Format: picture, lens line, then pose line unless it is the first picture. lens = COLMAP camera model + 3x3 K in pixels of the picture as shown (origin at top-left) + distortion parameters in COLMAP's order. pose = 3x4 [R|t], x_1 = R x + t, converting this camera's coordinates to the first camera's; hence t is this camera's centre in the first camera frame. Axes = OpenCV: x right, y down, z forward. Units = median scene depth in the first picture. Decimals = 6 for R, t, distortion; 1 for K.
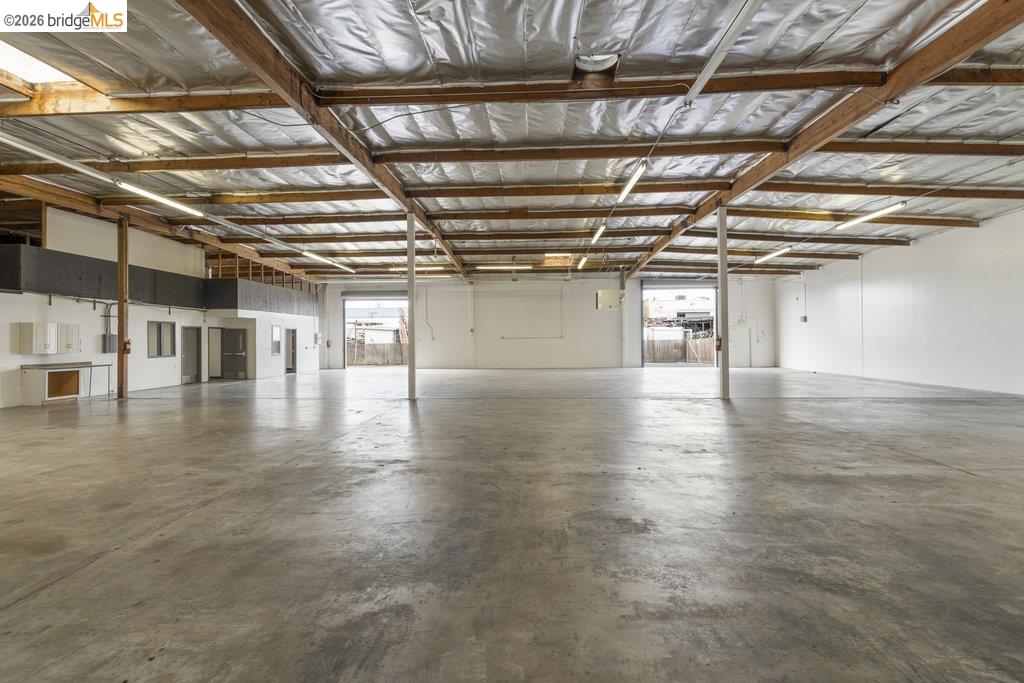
lens RADIAL K [[477.9, 0, 506.5], [0, 477.9, 335.5], [0, 0, 1]] dist [-0.001293, -0.000301]
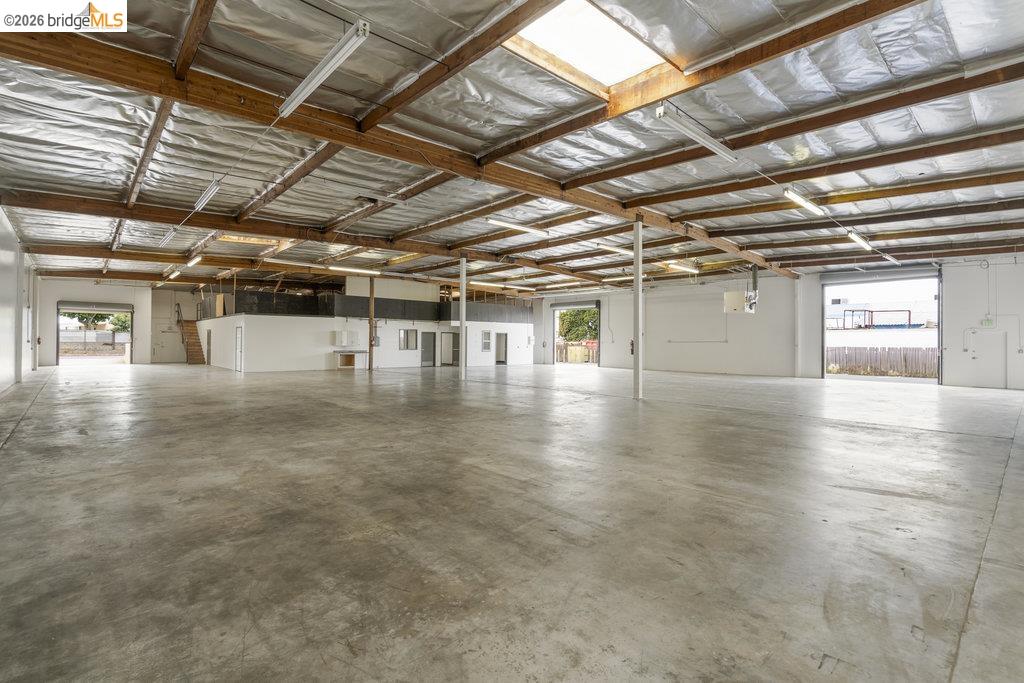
lens RADIAL K [[477.9, 0, 506.5], [0, 477.9, 335.5], [0, 0, 1]] dist [-0.001293, -0.000301]
pose [[0.705717, 0.002733, -0.708489, 0.648075], [-0.007439, 0.999966, -0.003553, -0.003080], [0.708455, 0.007778, 0.705713, 0.024125]]
